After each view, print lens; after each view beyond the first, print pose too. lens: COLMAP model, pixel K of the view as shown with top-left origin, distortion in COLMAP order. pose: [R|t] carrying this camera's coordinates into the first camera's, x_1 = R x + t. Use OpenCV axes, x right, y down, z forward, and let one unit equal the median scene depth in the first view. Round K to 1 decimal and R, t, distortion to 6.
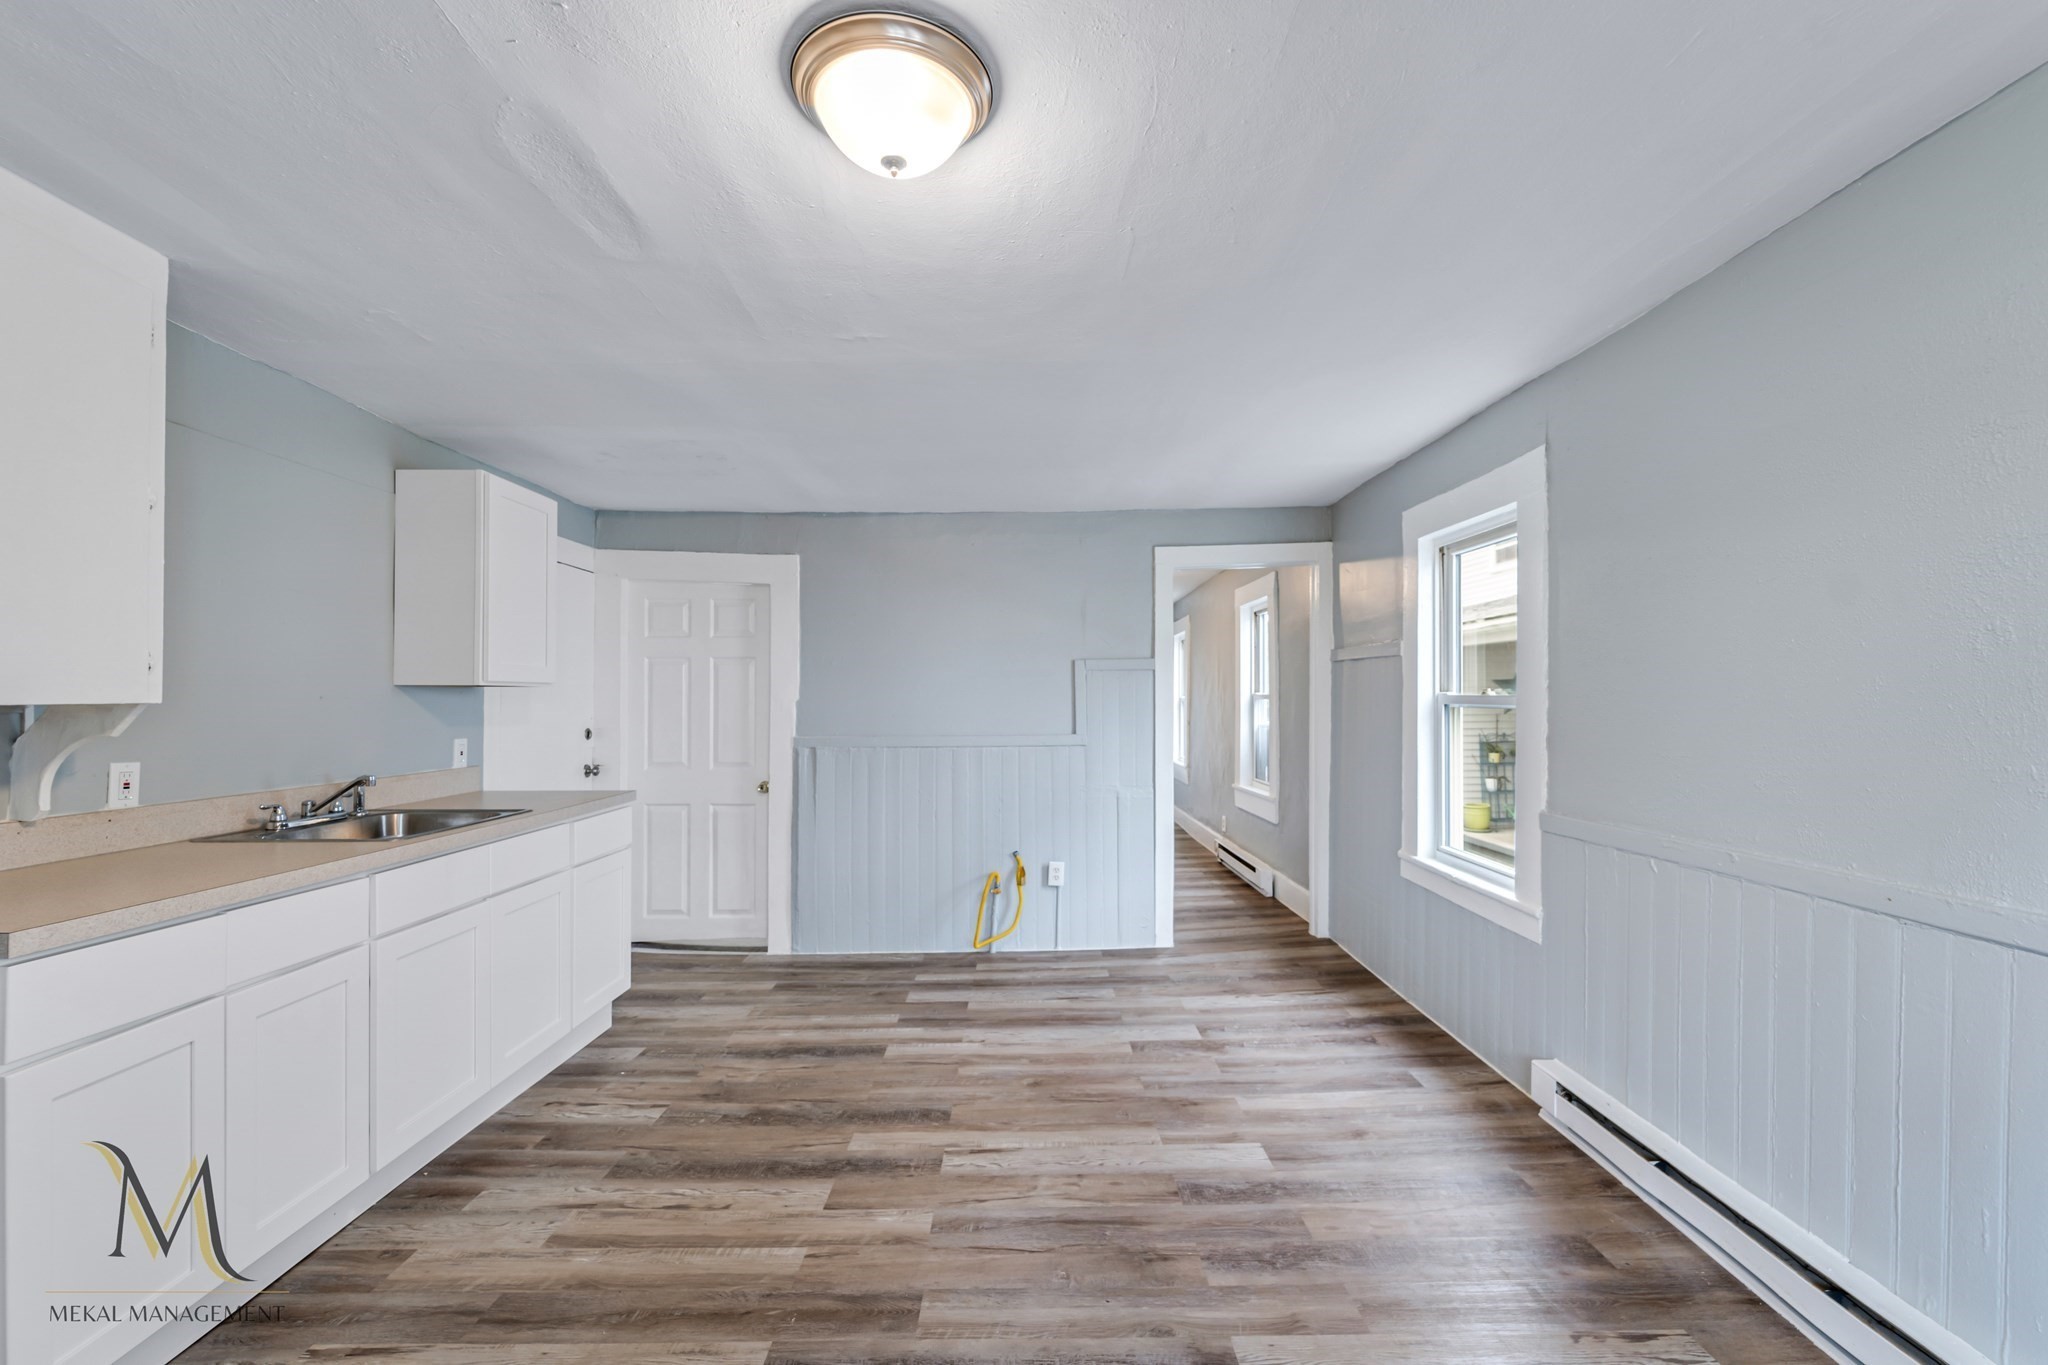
lens RADIAL K [[845.5, 0, 1020.5], [0, 845.5, 693.0], [0, 0, 1]] dist [-0.002126, -0.000262]
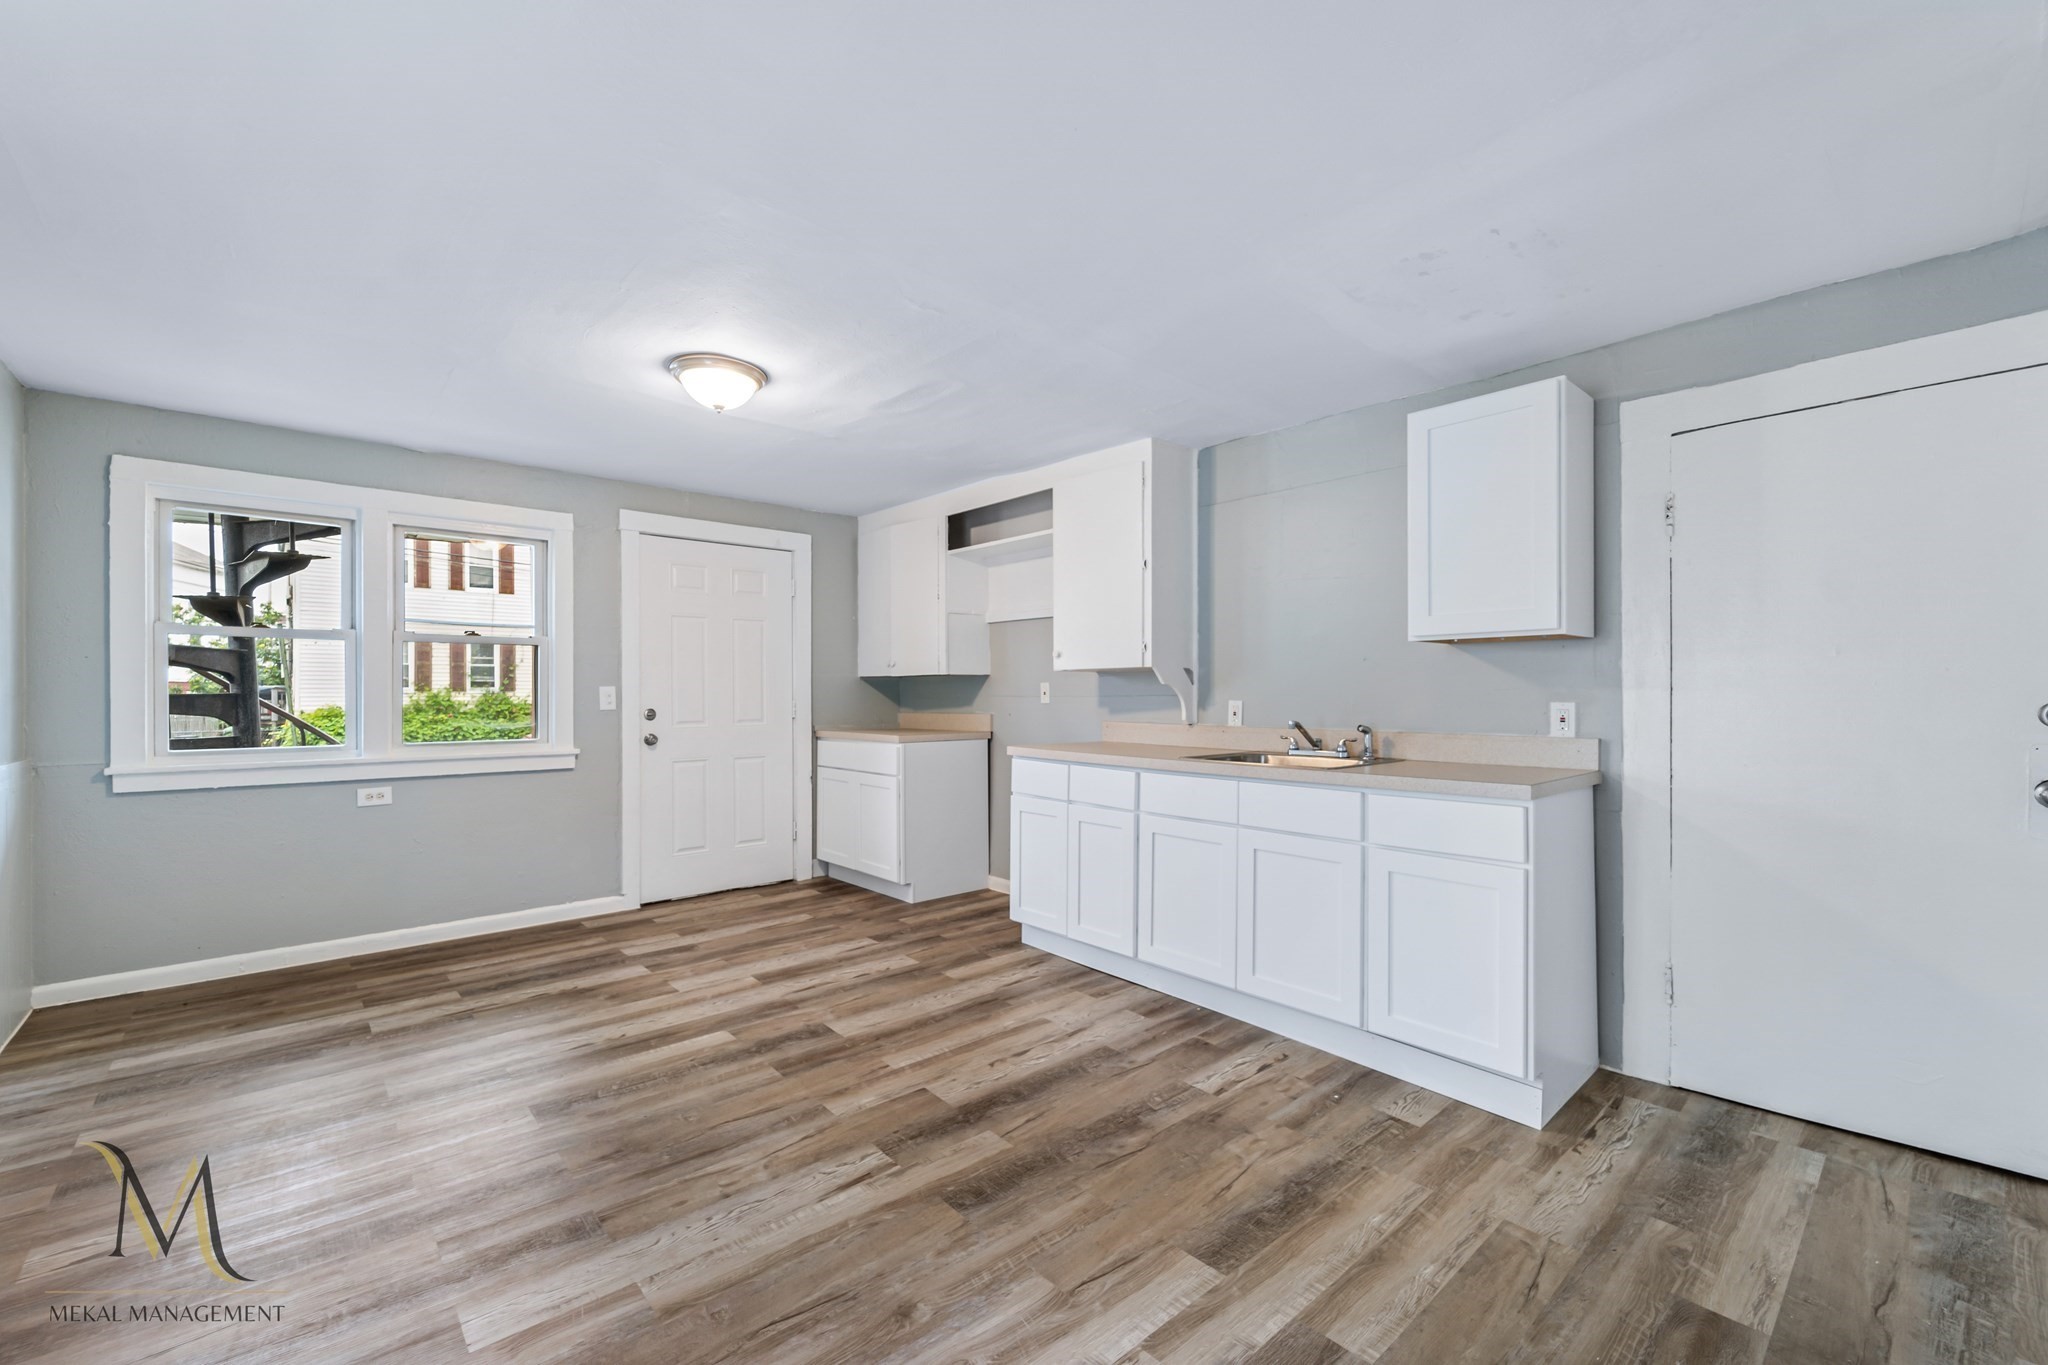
lens RADIAL K [[845.5, 0, 1015.6], [0, 845.5, 690.0], [0, 0, 1]] dist [-0.002126, -0.000262]
pose [[-0.750980, -0.001497, -0.660323, 0.394697], [0.006861, 0.999926, -0.010070, 0.064369], [0.660289, -0.012093, -0.750914, 1.745177]]
